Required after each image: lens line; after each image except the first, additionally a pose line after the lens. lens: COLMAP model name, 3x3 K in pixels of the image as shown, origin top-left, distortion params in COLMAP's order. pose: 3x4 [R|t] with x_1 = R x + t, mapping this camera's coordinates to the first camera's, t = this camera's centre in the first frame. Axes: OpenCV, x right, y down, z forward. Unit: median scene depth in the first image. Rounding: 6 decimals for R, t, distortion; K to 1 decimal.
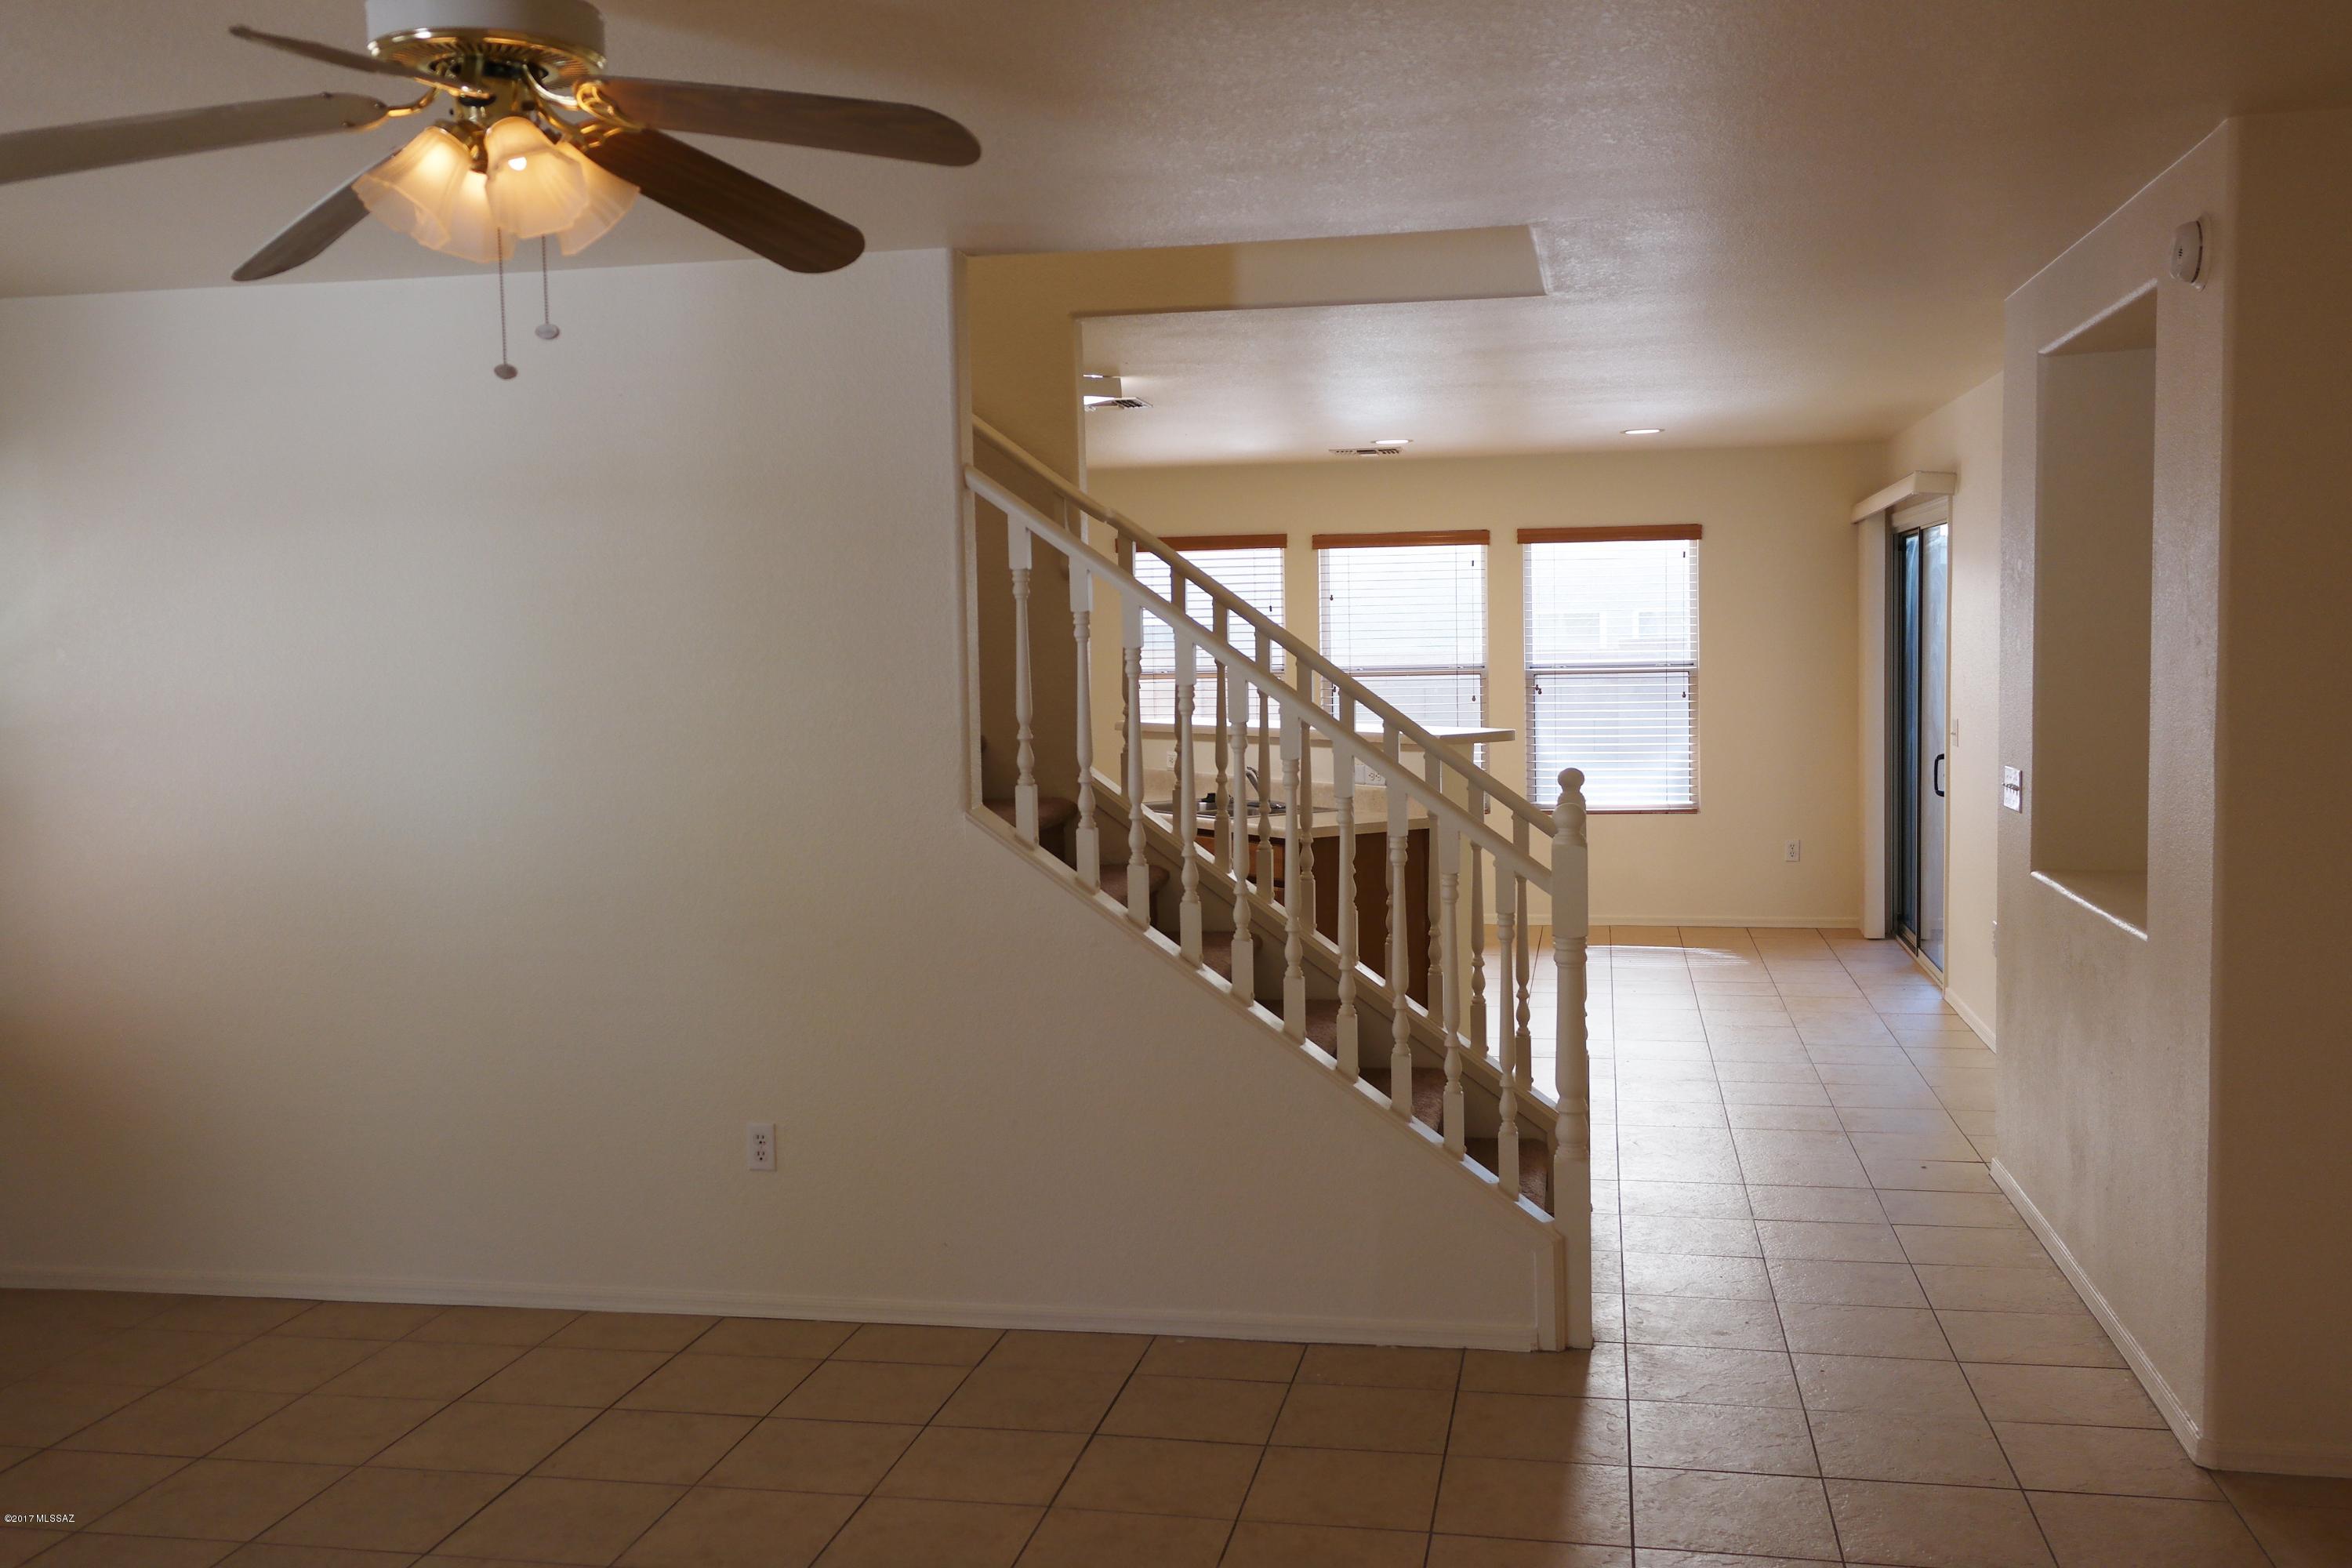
lens RADIAL K [[2100.7, 0, 1176.0], [0, 2100.7, 784.0], [0, 0, 1]] dist [0.020491, 0.014591]
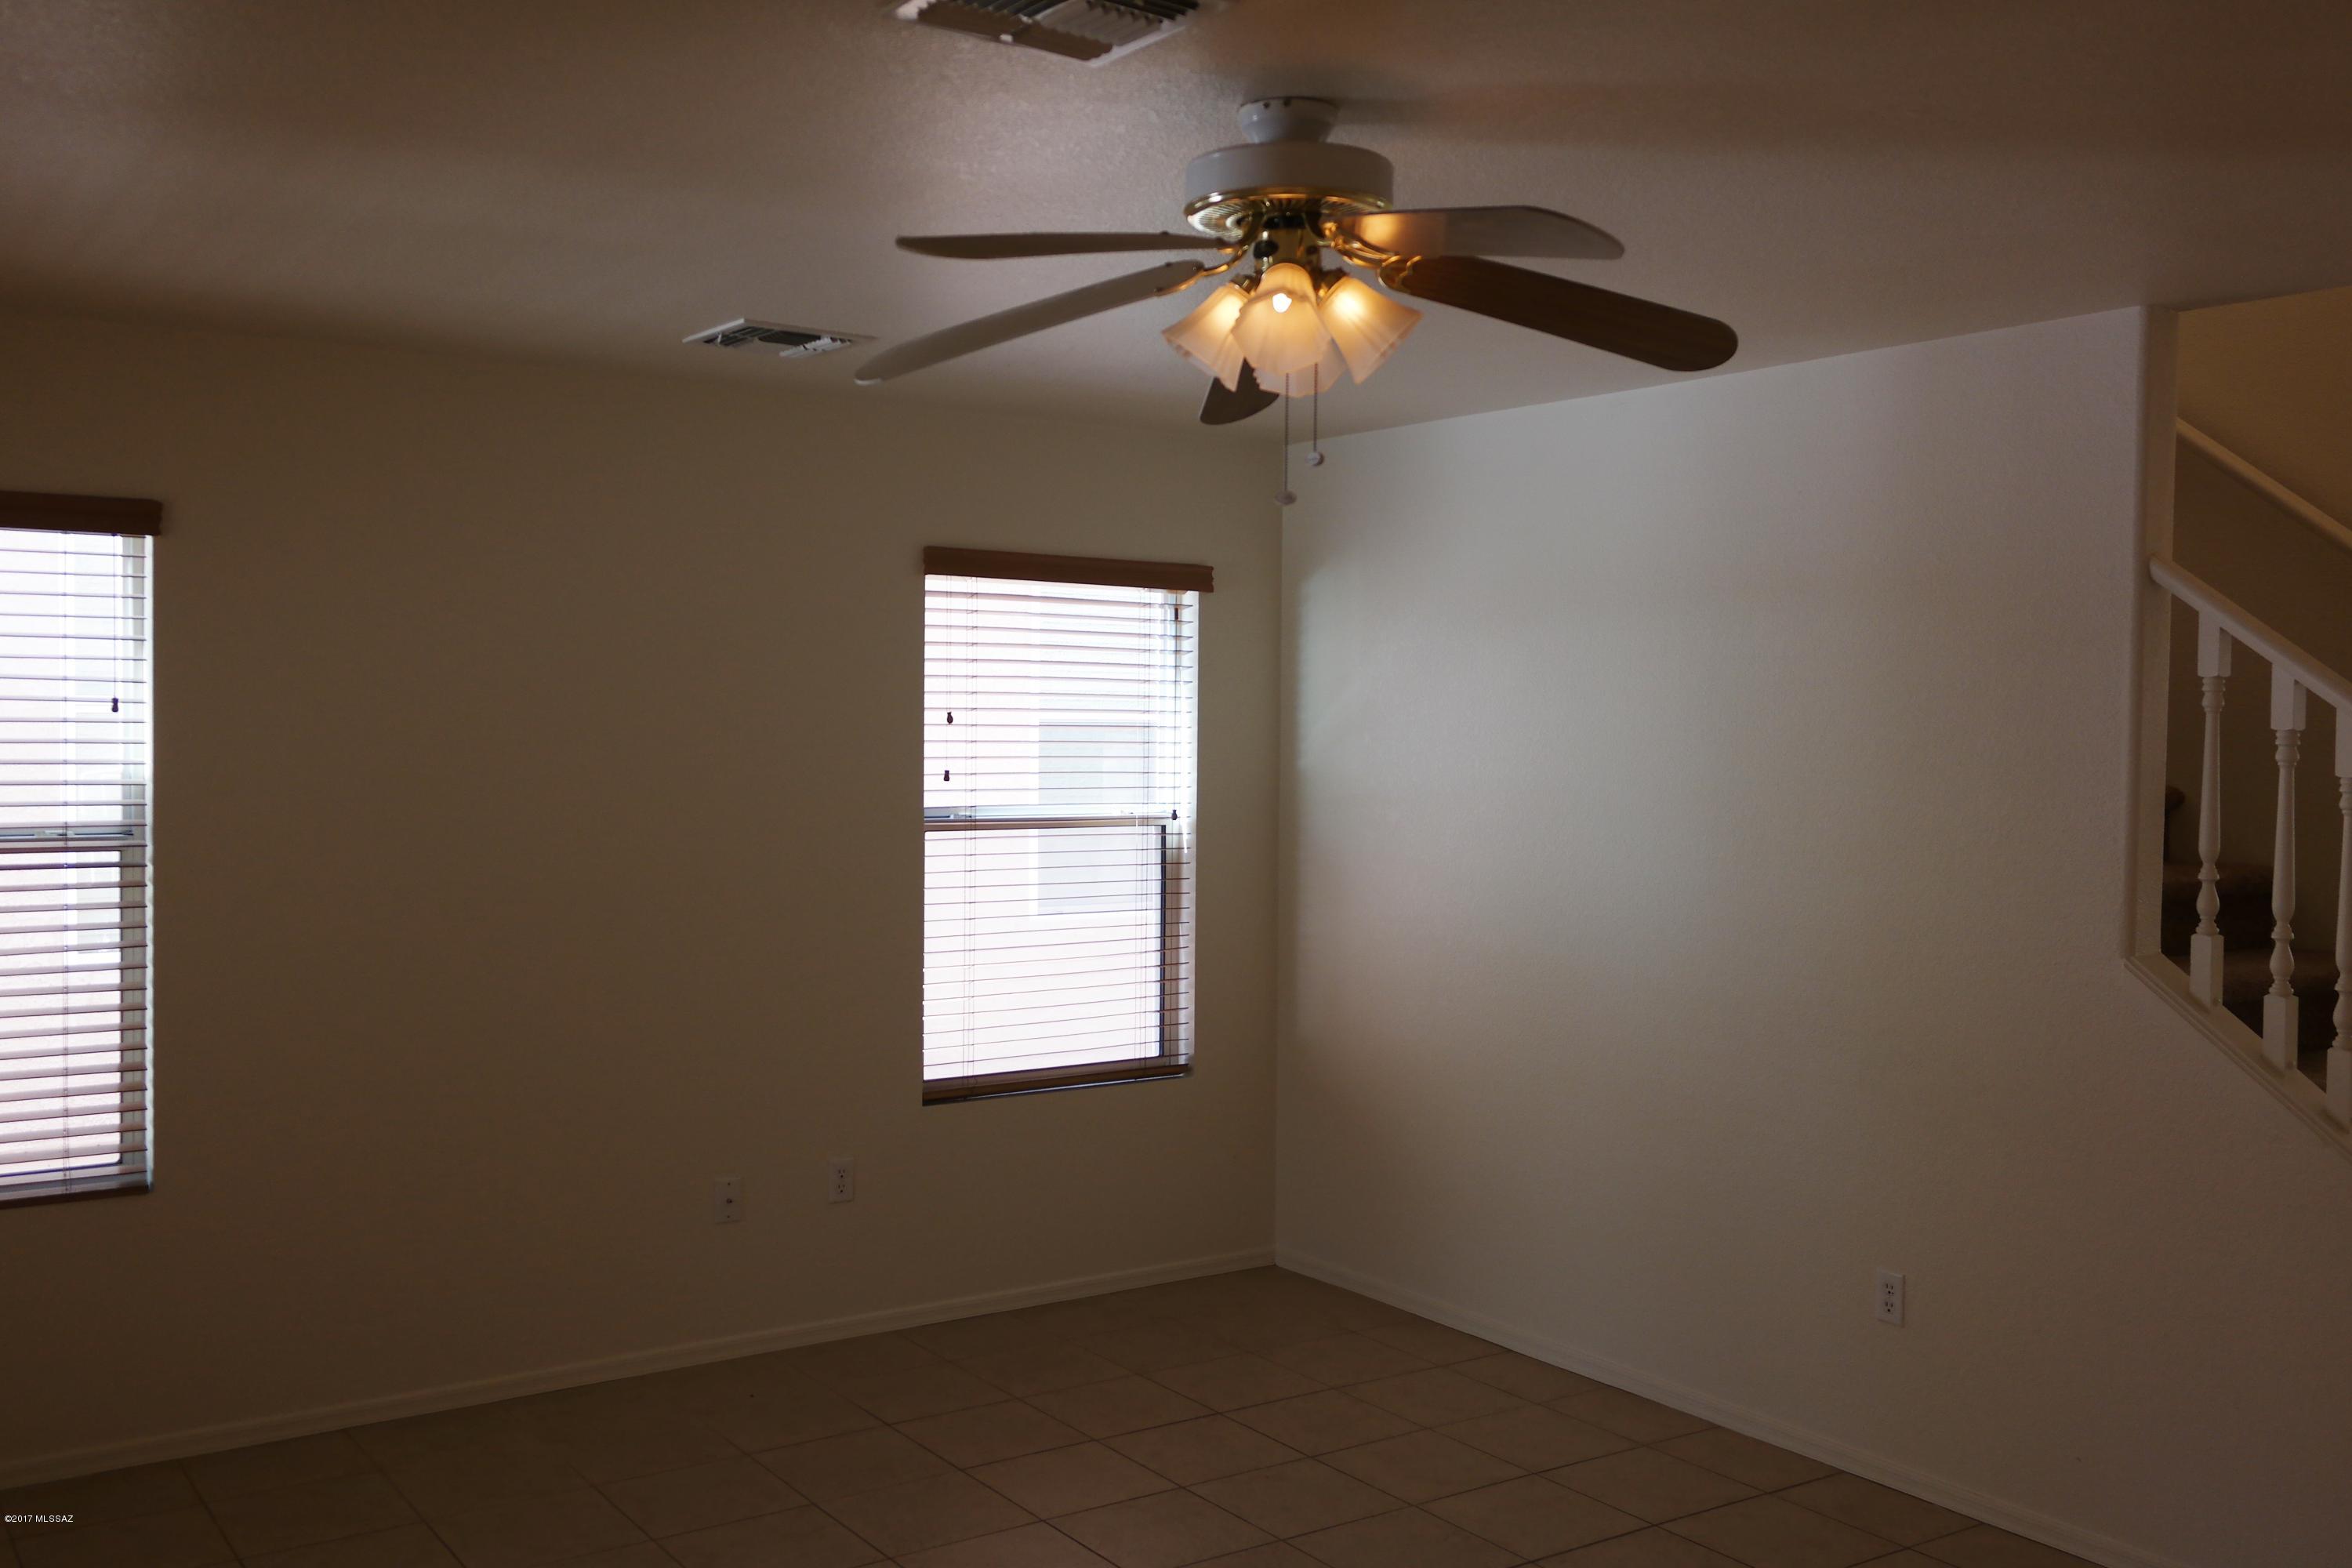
lens RADIAL K [[2113.1, 0, 1176.0], [0, 2113.1, 784.0], [0, 0, 1]] dist [0.030275, 0.019296]
pose [[0.717270, 0.051886, -0.694861, 0.221741], [-0.079495, 0.996806, -0.007627, -0.020276], [0.692246, 0.060709, 0.719104, 0.105420]]
